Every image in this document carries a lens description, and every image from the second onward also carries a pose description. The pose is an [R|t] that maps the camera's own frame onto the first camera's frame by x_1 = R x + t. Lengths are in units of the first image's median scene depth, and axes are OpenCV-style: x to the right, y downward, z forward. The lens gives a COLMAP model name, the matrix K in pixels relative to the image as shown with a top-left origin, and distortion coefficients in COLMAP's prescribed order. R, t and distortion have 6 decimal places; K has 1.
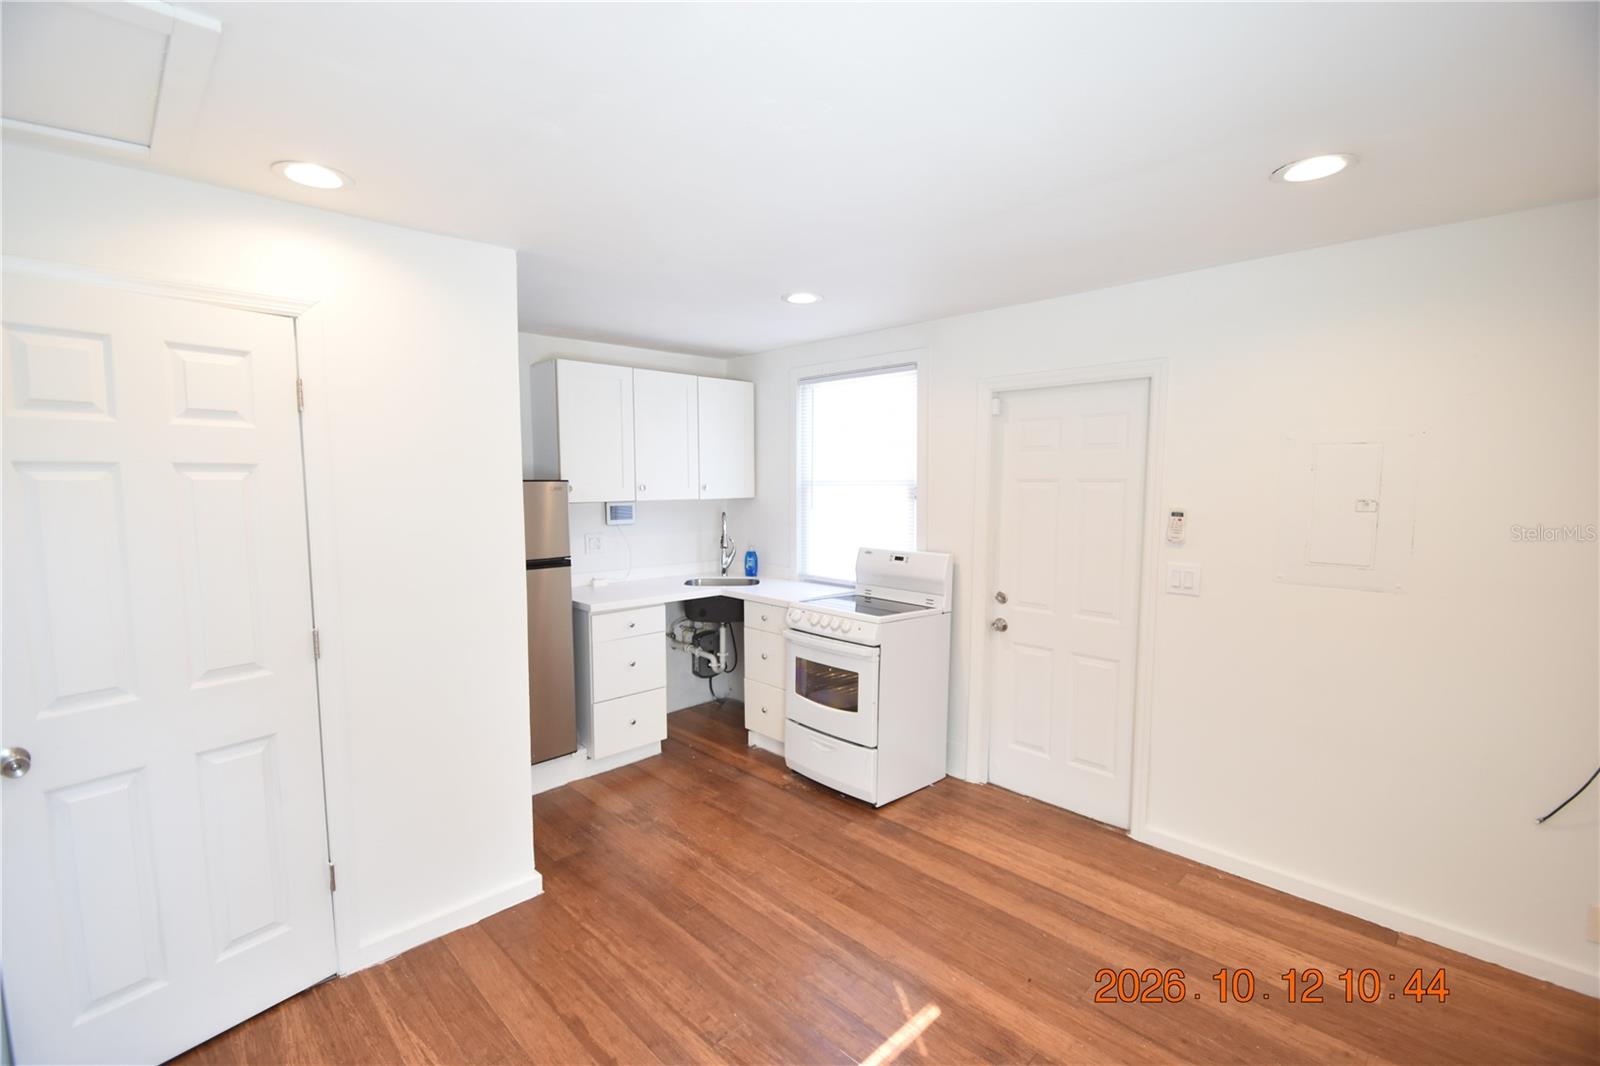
lens RADIAL K [[692.1, 0, 792.9], [0, 692.1, 535.9], [0, 0, 1]] dist [-0.005909, -0.006326]
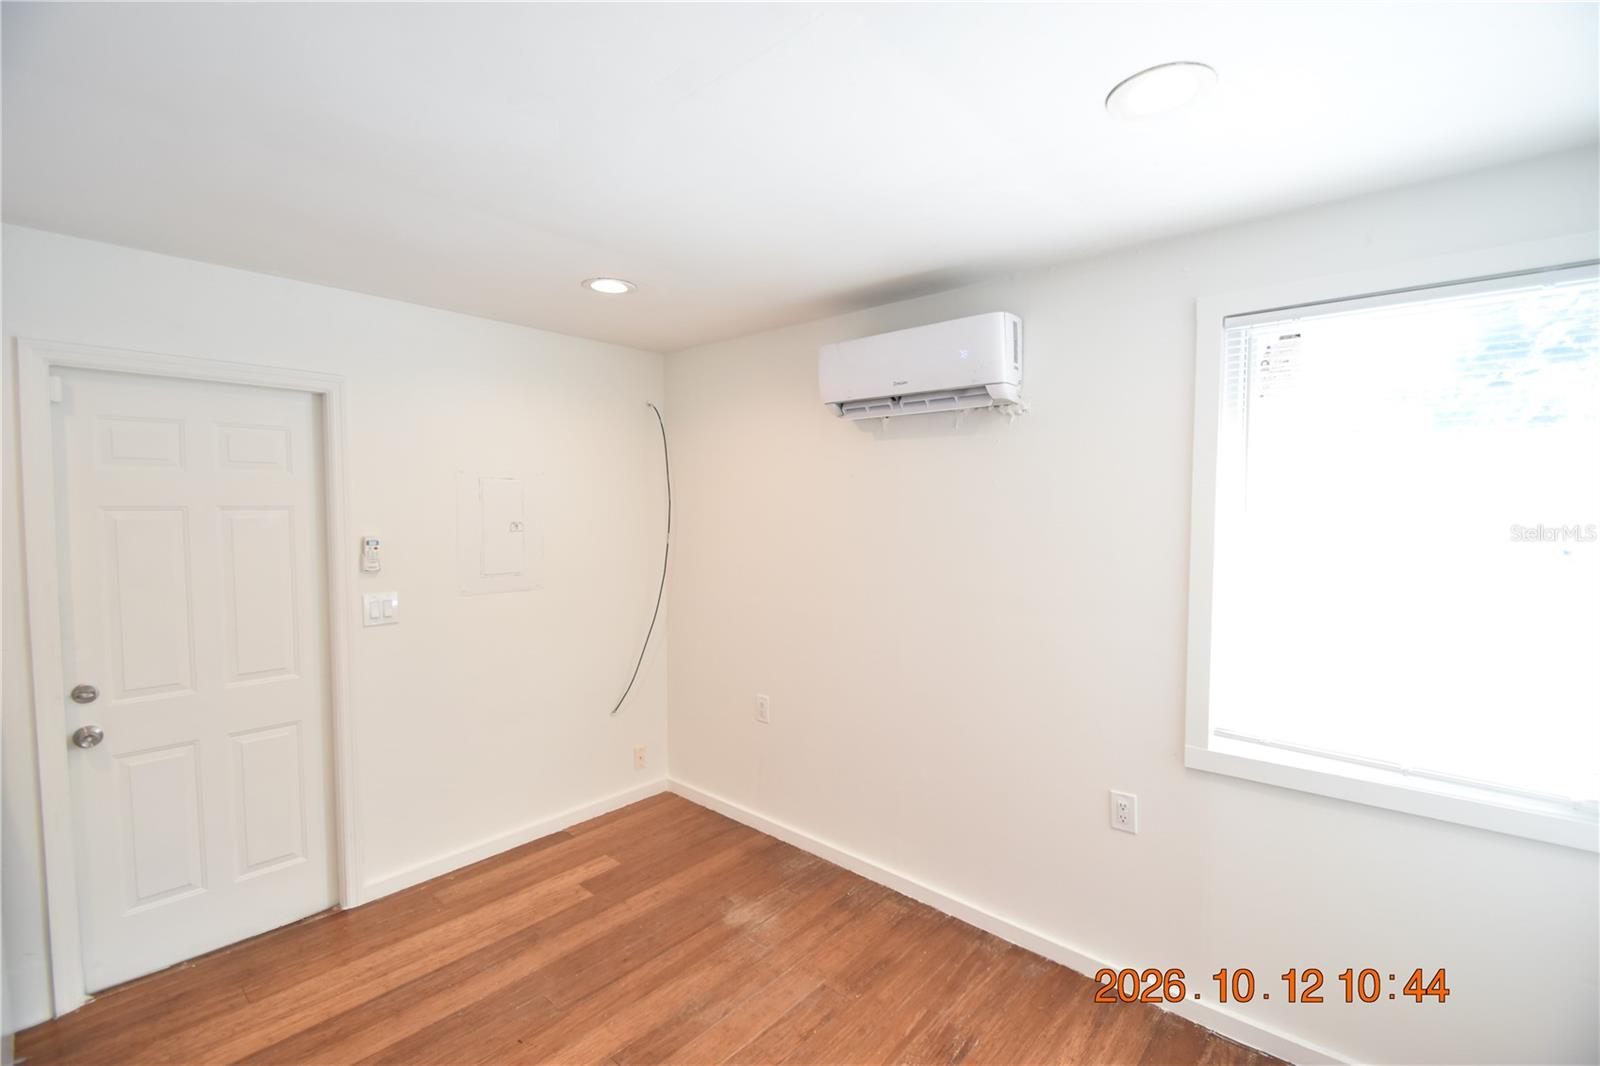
lens RADIAL K [[692.1, 0, 795.5], [0, 692.1, 535.7], [0, 0, 1]] dist [-0.005909, -0.006326]
pose [[-0.073190, -0.042407, 0.996416, -0.458061], [0.077691, 0.995817, 0.048089, -0.043000], [-0.994287, 0.080932, -0.069589, 0.498841]]
